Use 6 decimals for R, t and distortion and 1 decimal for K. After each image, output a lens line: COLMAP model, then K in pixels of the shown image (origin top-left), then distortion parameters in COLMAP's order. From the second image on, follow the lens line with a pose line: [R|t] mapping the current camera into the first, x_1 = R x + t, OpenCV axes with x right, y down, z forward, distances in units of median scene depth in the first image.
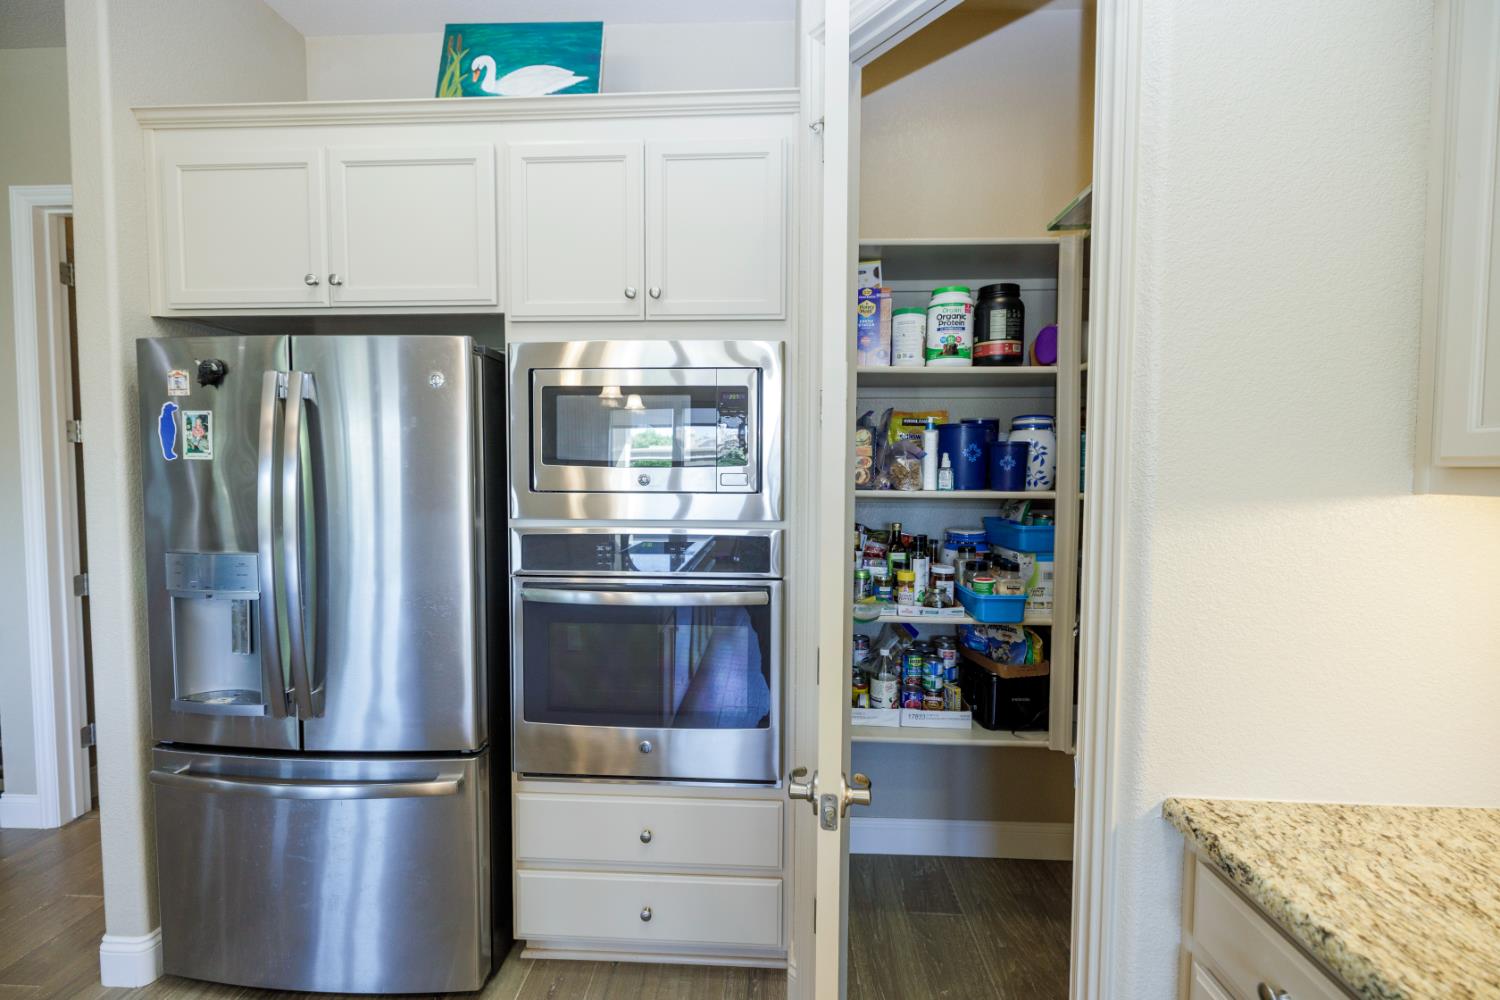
lens RADIAL K [[627.3, 0, 753.4], [0, 627.3, 507.4], [0, 0, 1]] dist [-0.000816, -0.000132]
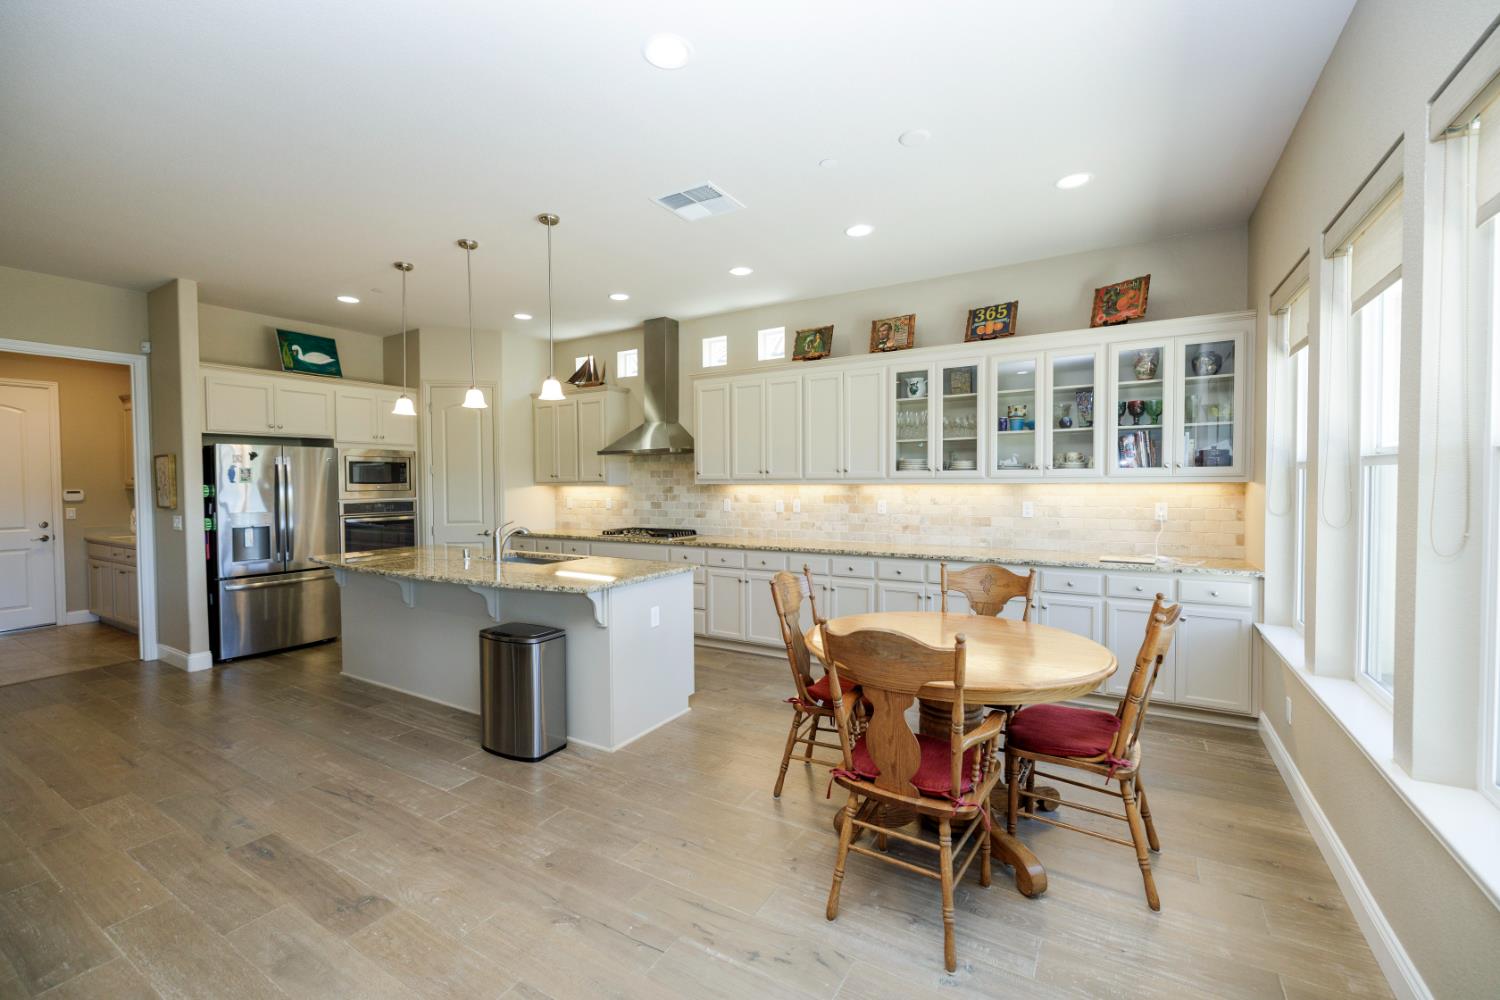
lens RADIAL K [[627.3, 0, 743.3], [0, 627.3, 496.0], [0, 0, 1]] dist [-0.000816, -0.000132]
pose [[0.473016, -0.030489, 0.880526, -2.337287], [0.040570, 0.999095, 0.012800, 0.043836], [-0.880119, 0.029669, 0.473825, -2.546628]]
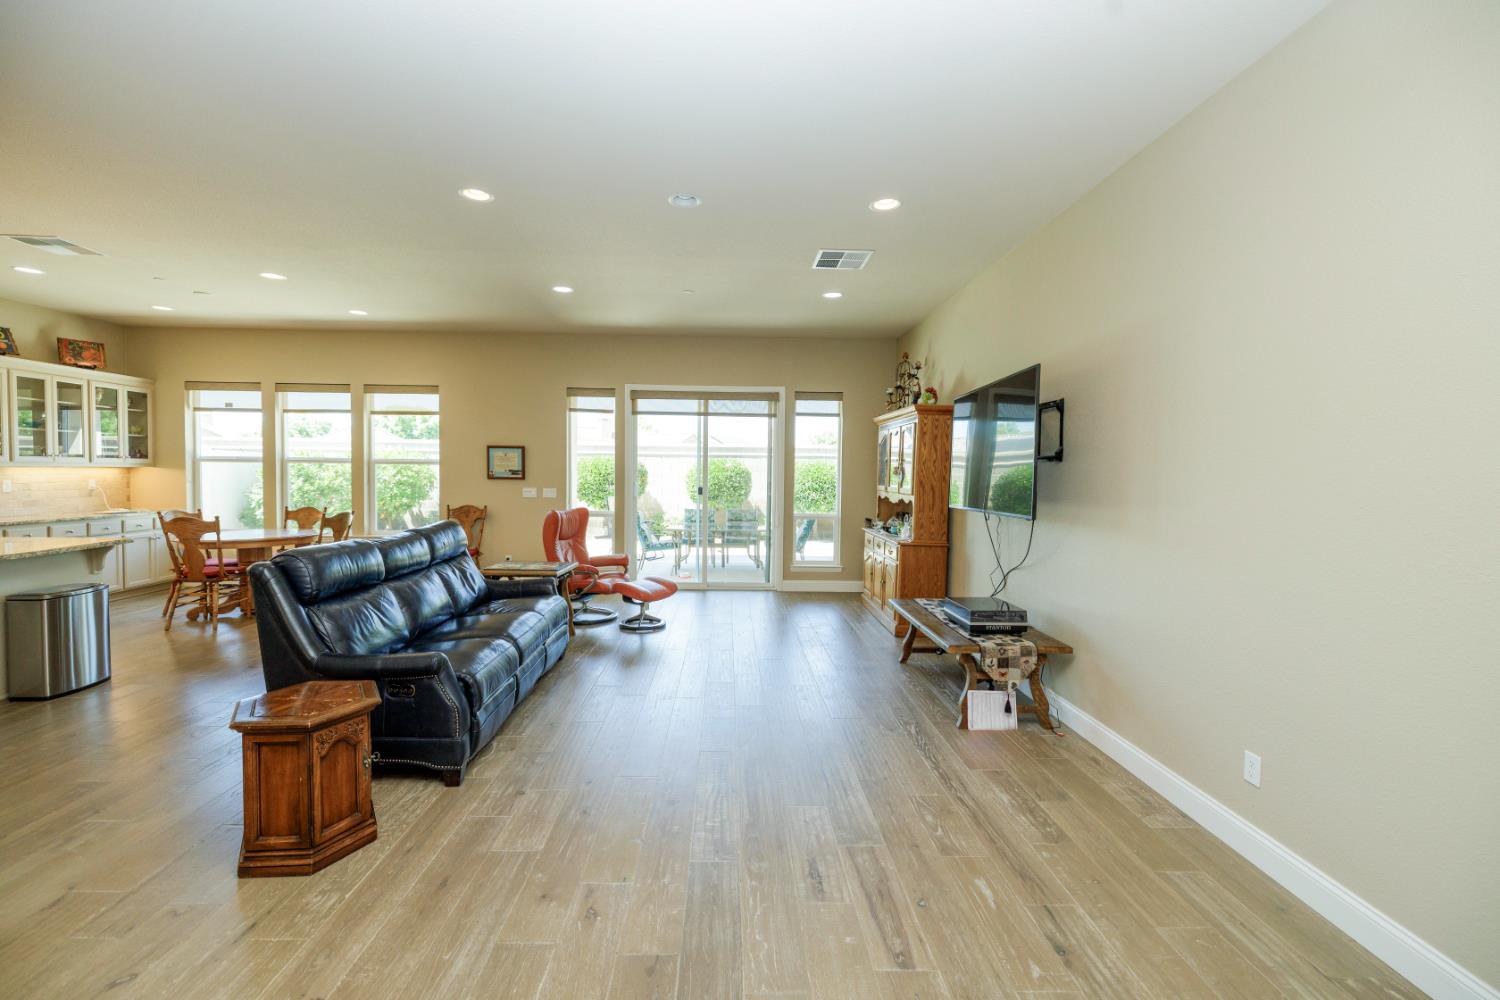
lens RADIAL K [[627.3, 0, 744.0], [0, 627.3, 496.7], [0, 0, 1]] dist [-0.000816, -0.000132]
pose [[-0.996231, -0.011582, -0.085958, -3.169593], [-0.017693, 0.997342, 0.070679, -0.072267], [0.084911, 0.071934, -0.993789, 1.406660]]
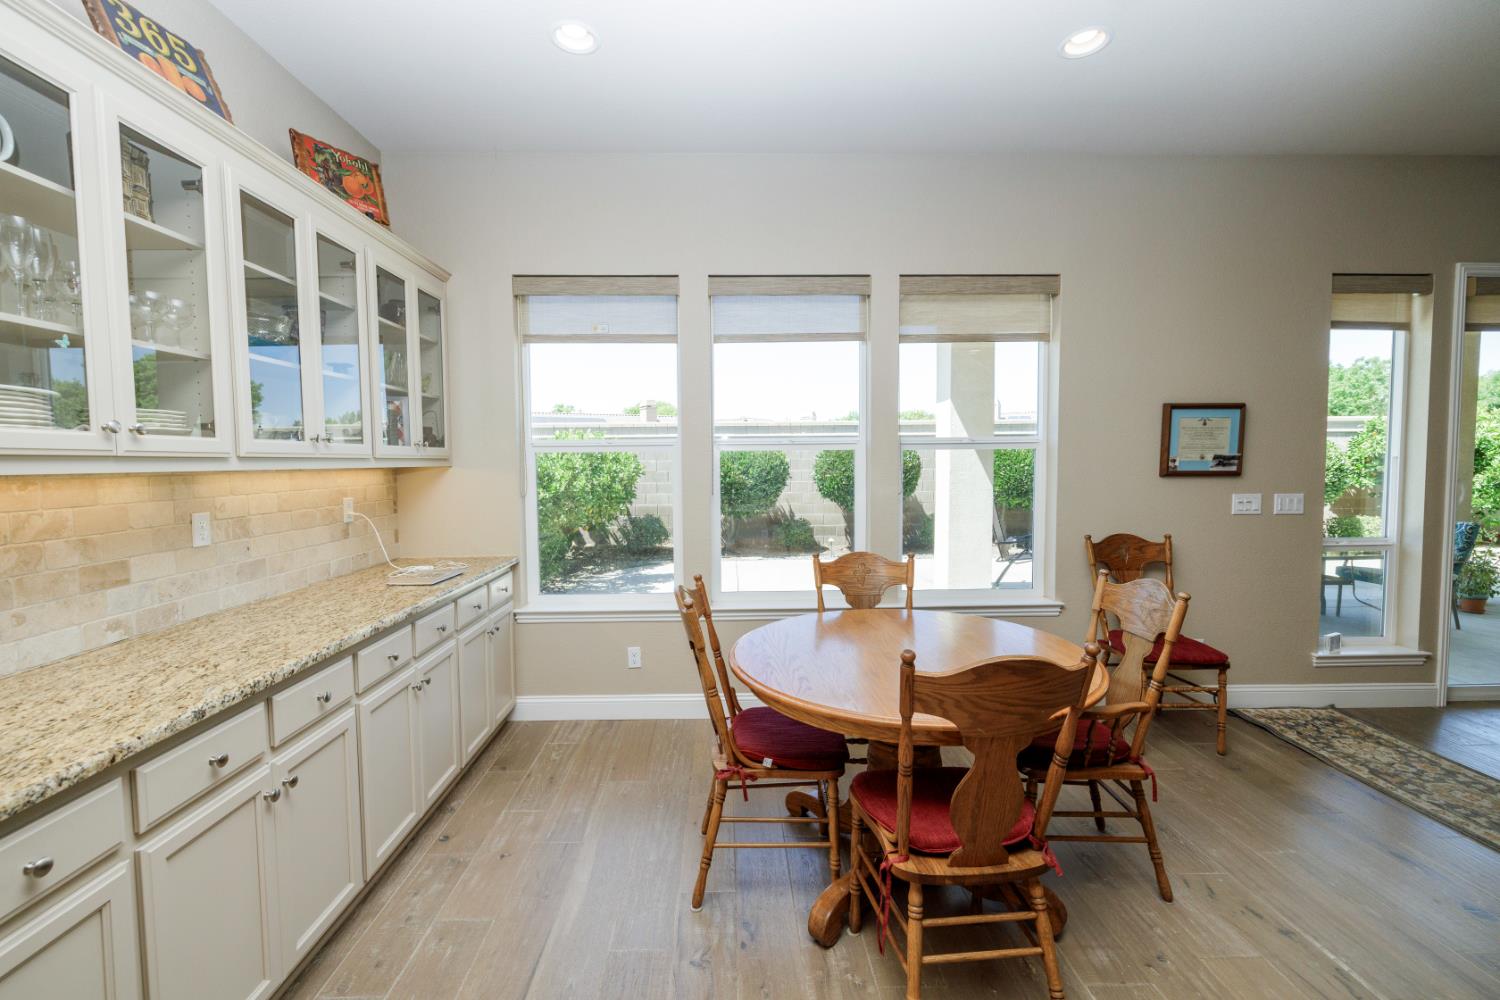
lens RADIAL K [[627.3, 0, 744.5], [0, 627.3, 495.2], [0, 0, 1]] dist [-0.000816, -0.000132]
pose [[-0.996459, 0.010602, -0.083412, -0.370625], [0.003164, 0.996044, 0.088804, 0.017099], [0.084023, 0.088225, -0.992550, -1.090343]]
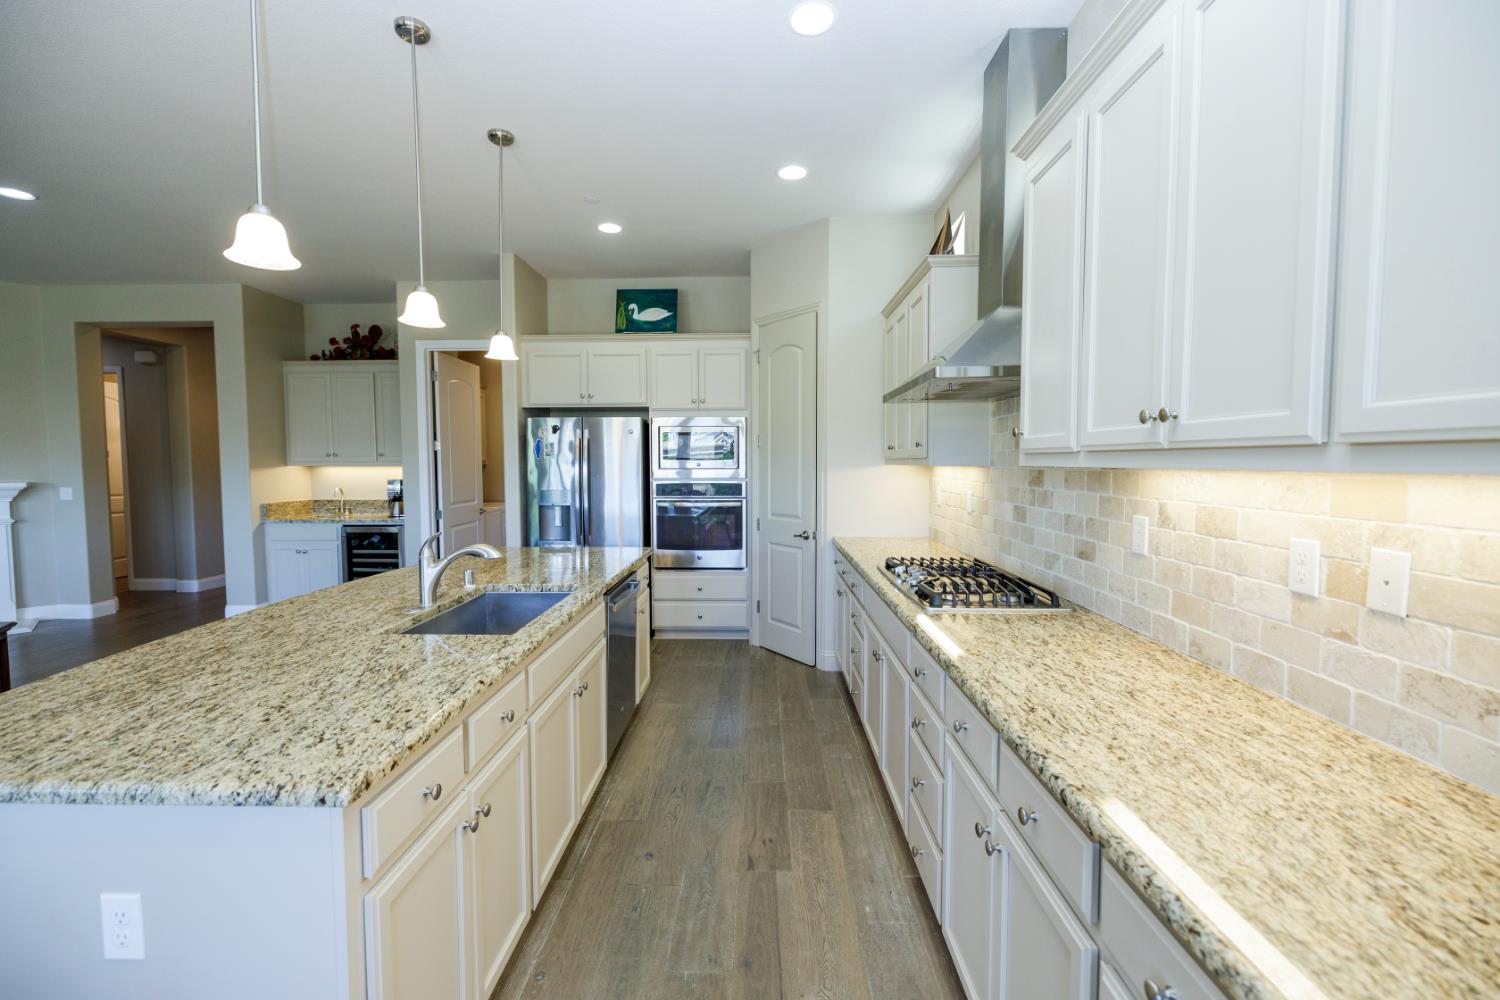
lens RADIAL K [[627.3, 0, 742.7], [0, 627.3, 490.6], [0, 0, 1]] dist [-0.000816, -0.000132]
pose [[0.999685, -0.006708, 0.024198, -0.041485], [0.006430, 0.999913, 0.011535, 0.043213], [-0.024273, -0.011376, 0.999641, -1.882217]]
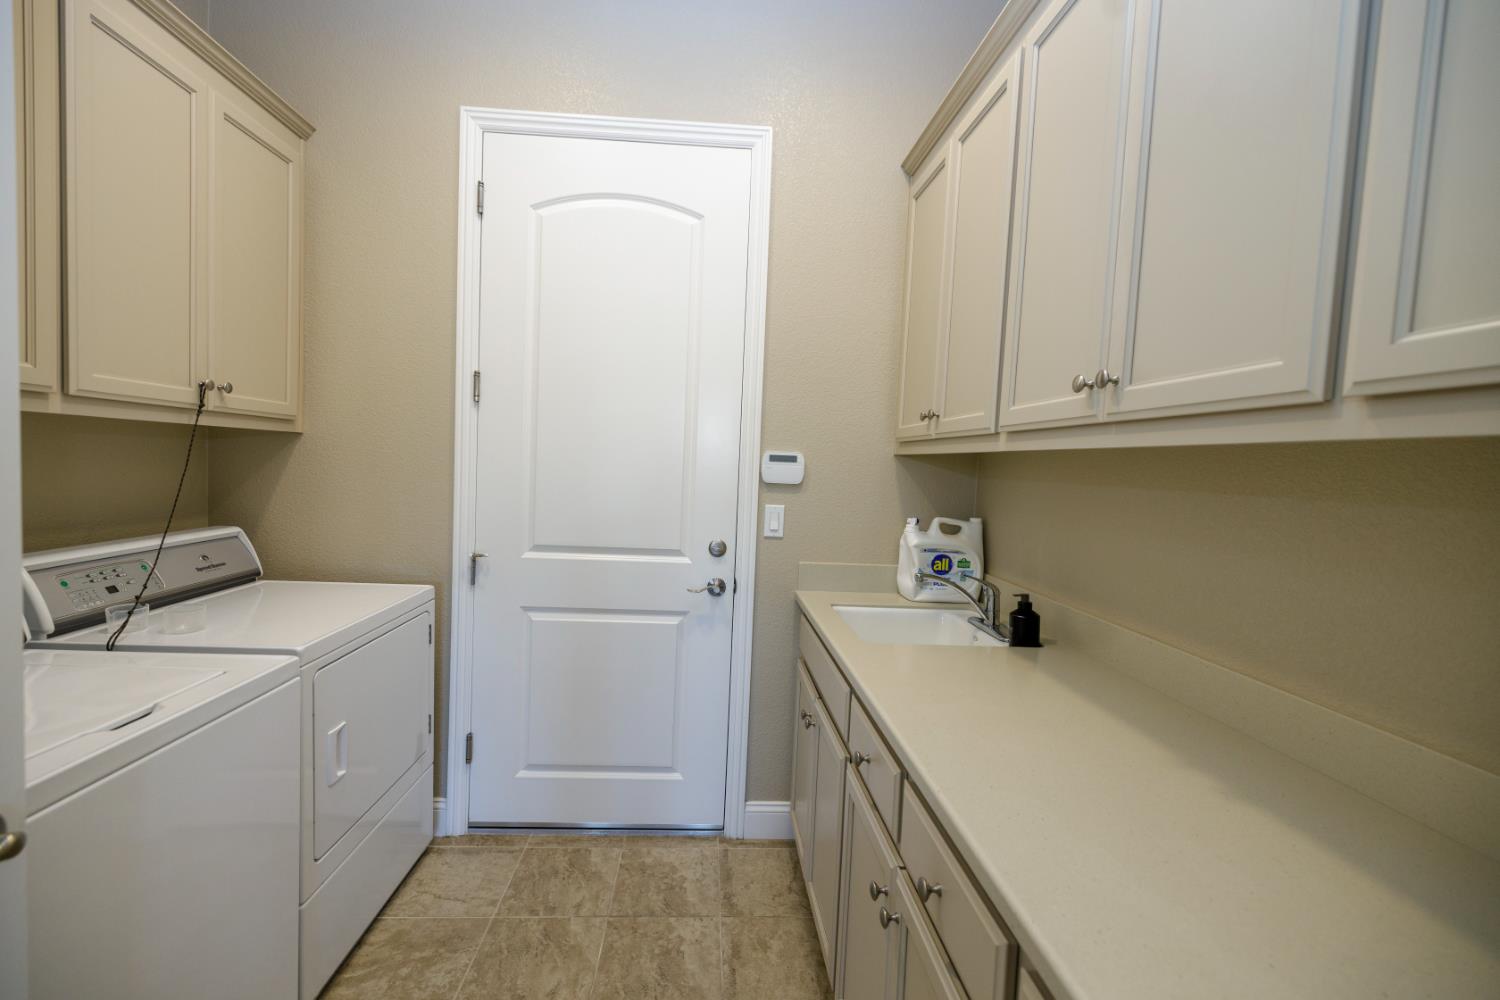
lens RADIAL K [[627.3, 0, 744.8], [0, 627.3, 501.1], [0, 0, 1]] dist [-0.000816, -0.000132]
pose [[0.993611, 0.029771, 0.108864, -1.128617], [-0.032617, 0.999168, 0.024463, -0.036642], [-0.108045, -0.027857, 0.993756, 1.558010]]
